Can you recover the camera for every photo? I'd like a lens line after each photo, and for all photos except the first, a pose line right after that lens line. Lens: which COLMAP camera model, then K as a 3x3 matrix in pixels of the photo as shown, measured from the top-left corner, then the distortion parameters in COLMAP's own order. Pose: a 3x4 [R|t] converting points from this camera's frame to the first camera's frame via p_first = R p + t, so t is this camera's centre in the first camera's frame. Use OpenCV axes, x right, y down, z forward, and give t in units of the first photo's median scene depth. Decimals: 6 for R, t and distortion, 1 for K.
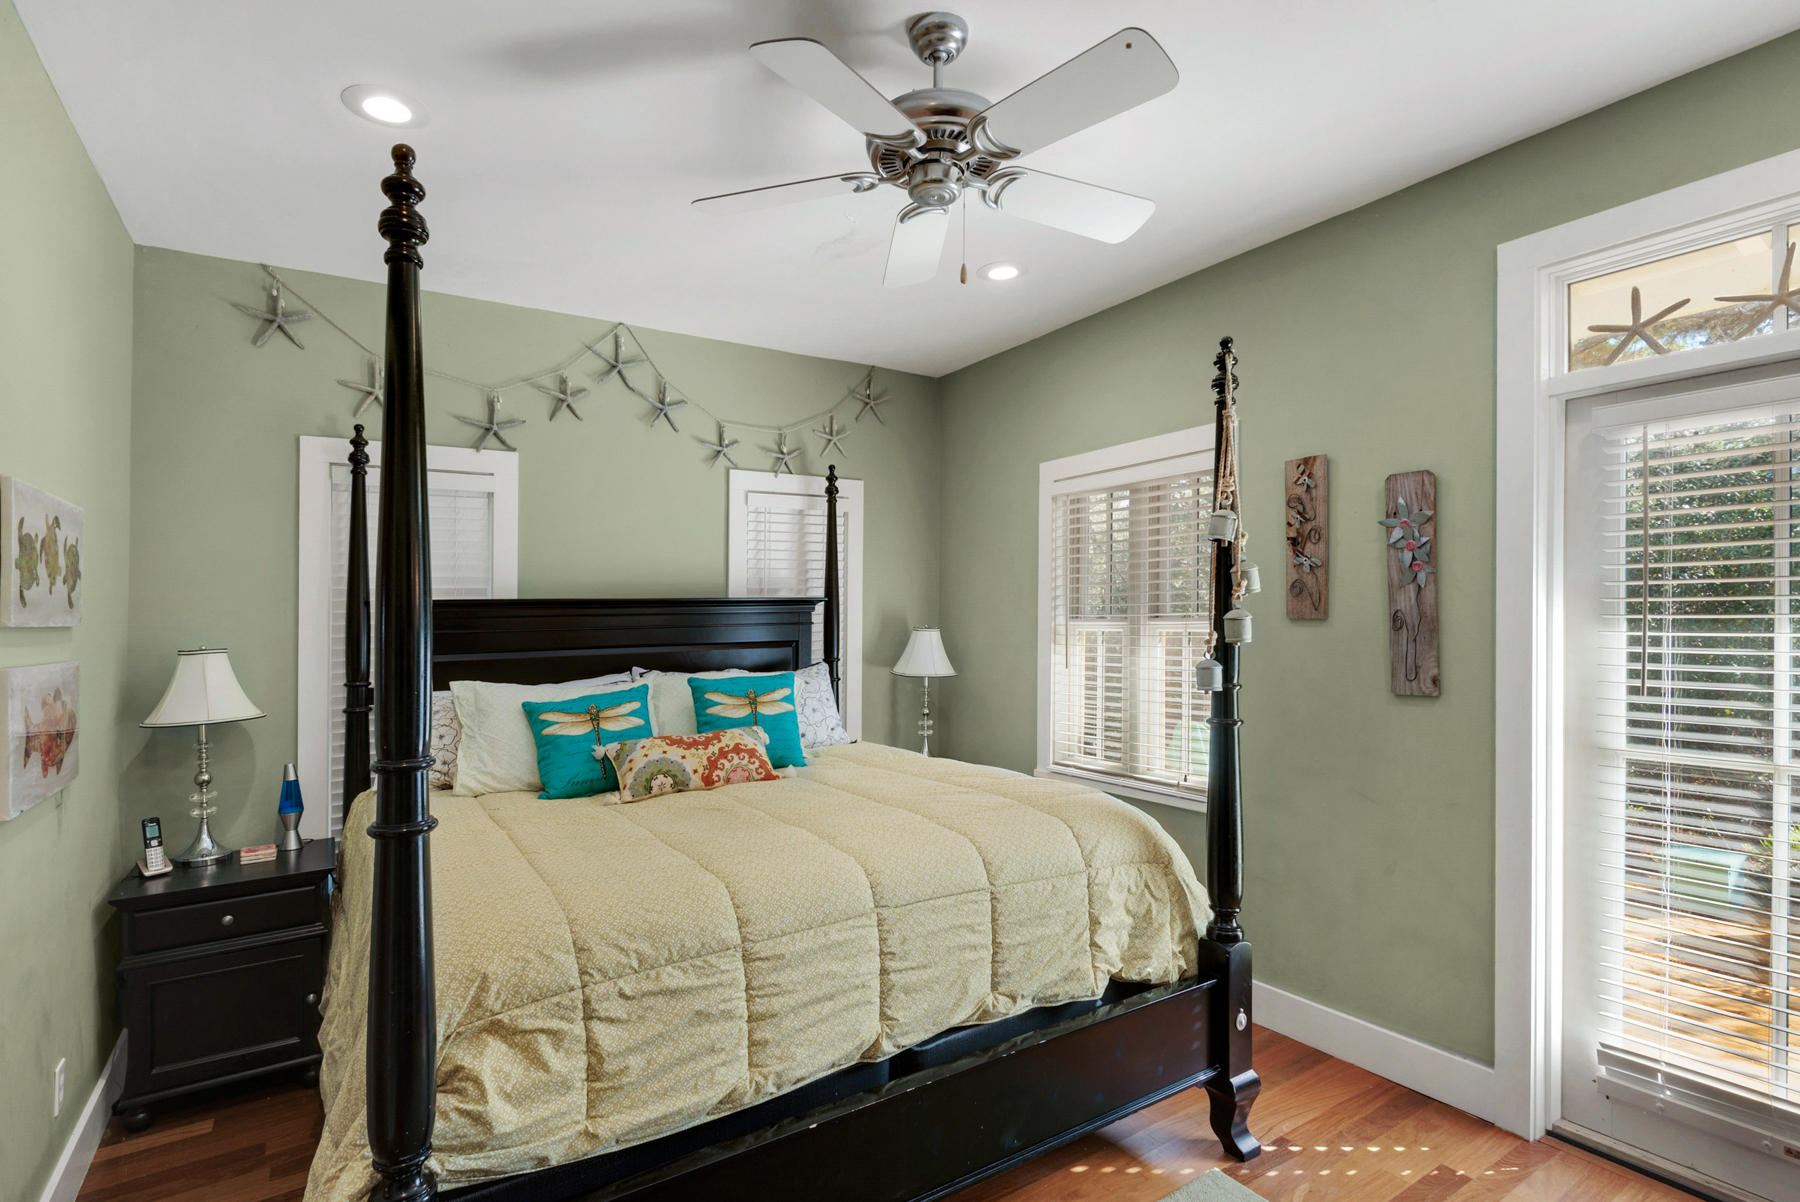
lens RADIAL K [[879.8, 0, 889.5], [0, 879.8, 614.3], [0, 0, 1]] dist [0.005165, -0.003076]
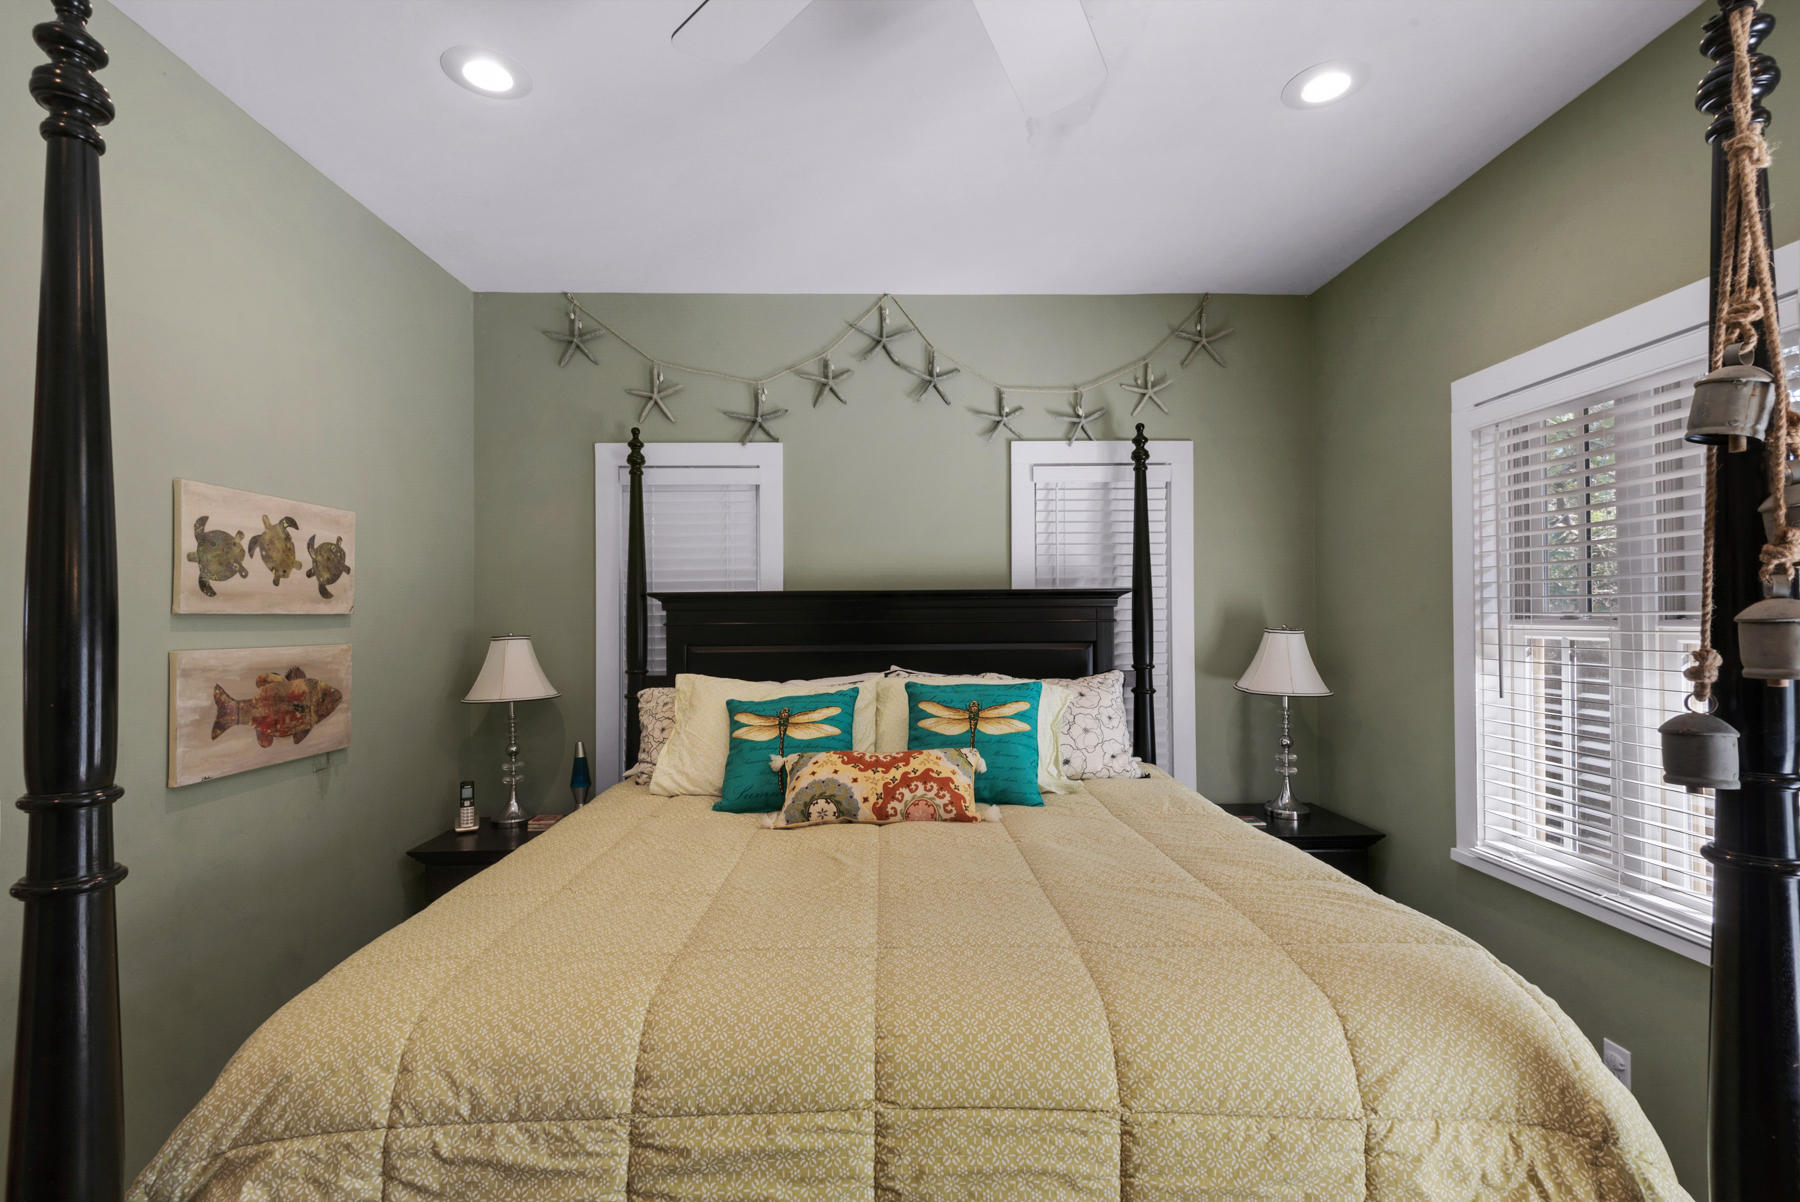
lens RADIAL K [[812.1, 0, 889.5], [0, 812.1, 595.9], [0, 0, 1]] dist [0.015617, -0.006201]
pose [[0.848552, -0.003547, -0.529101, 0.192652], [-0.006439, 0.999834, -0.017030, 0.002341], [0.529073, 0.017857, 0.848388, 0.362653]]
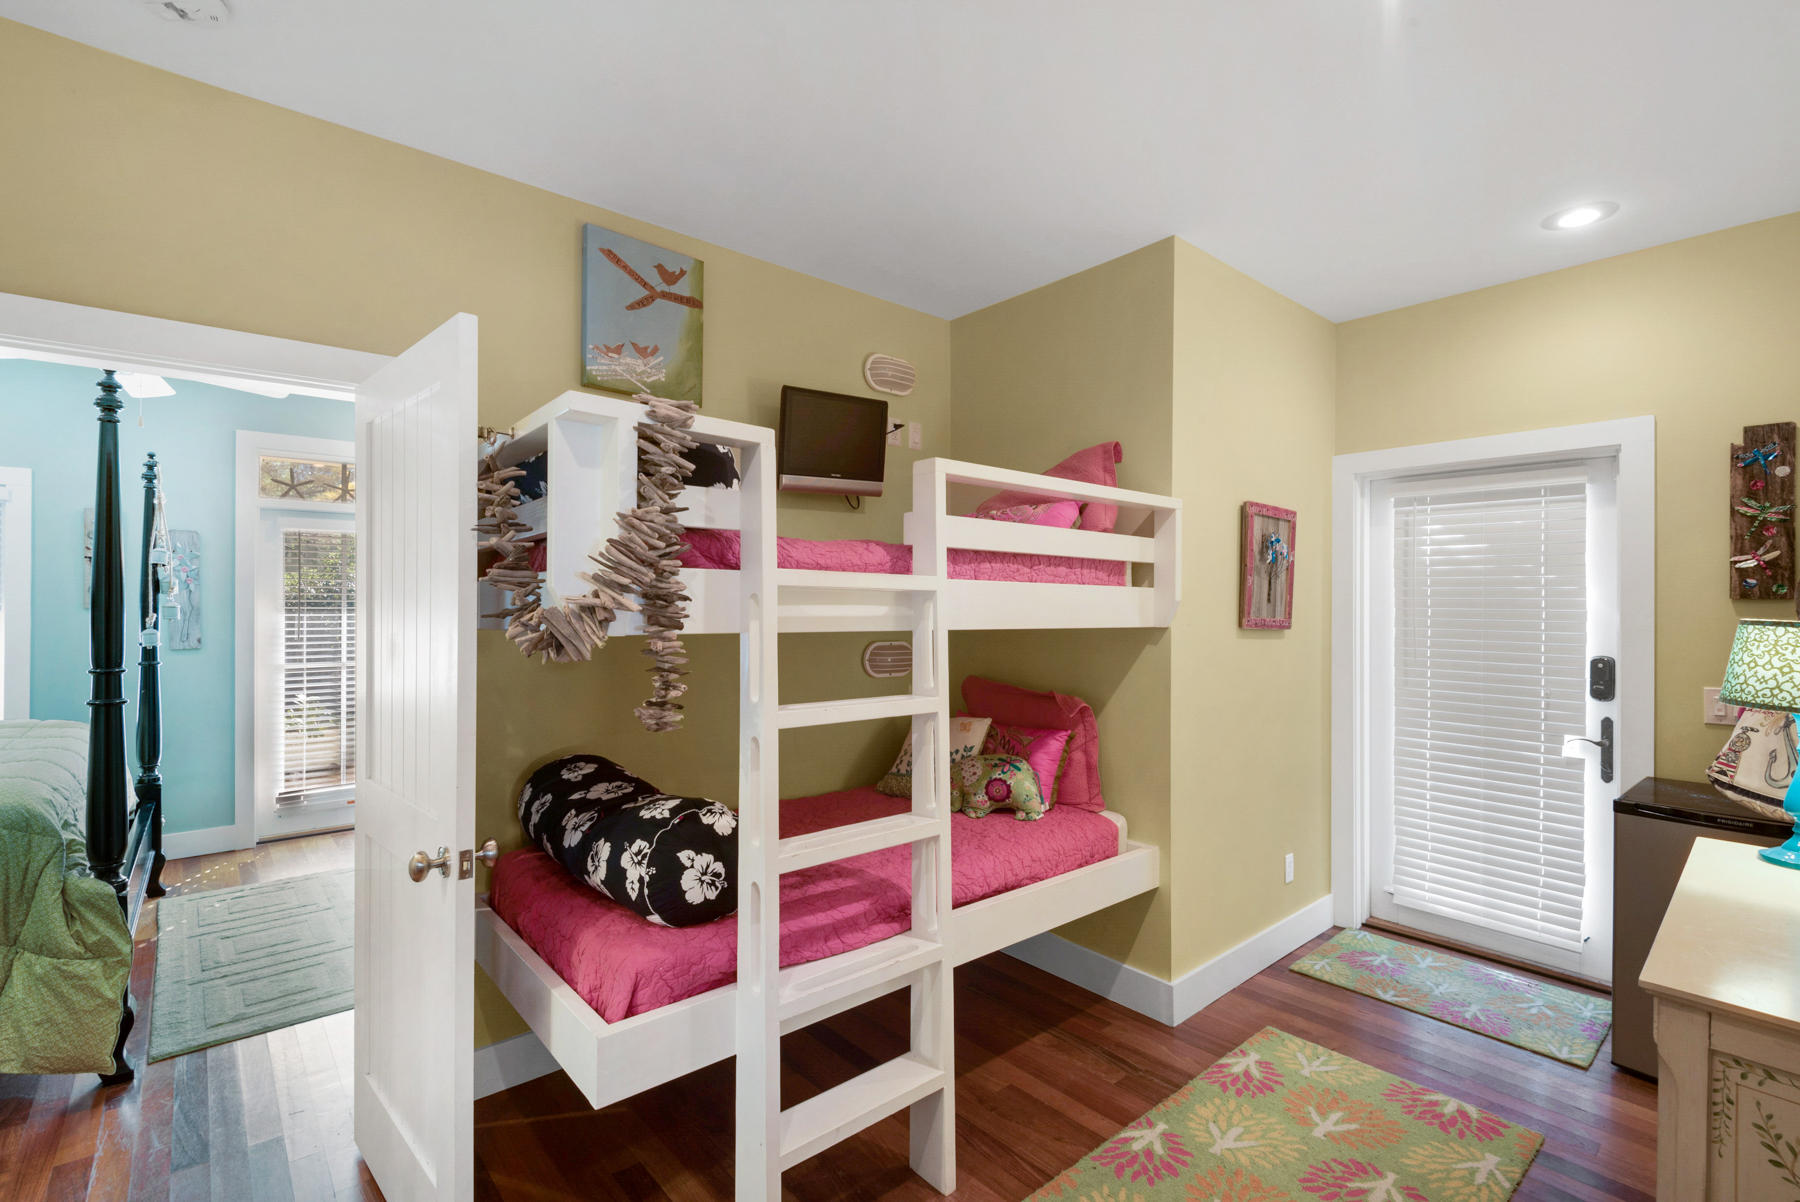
lens RADIAL K [[812.1, 0, 901.7], [0, 812.1, 611.6], [0, 0, 1]] dist [0.015617, -0.006201]
pose [[-0.124171, 0.007988, 0.992229, -1.251980], [0.002268, 0.999967, -0.007767, 0.027089], [-0.992258, 0.001286, -0.124185, -0.281558]]
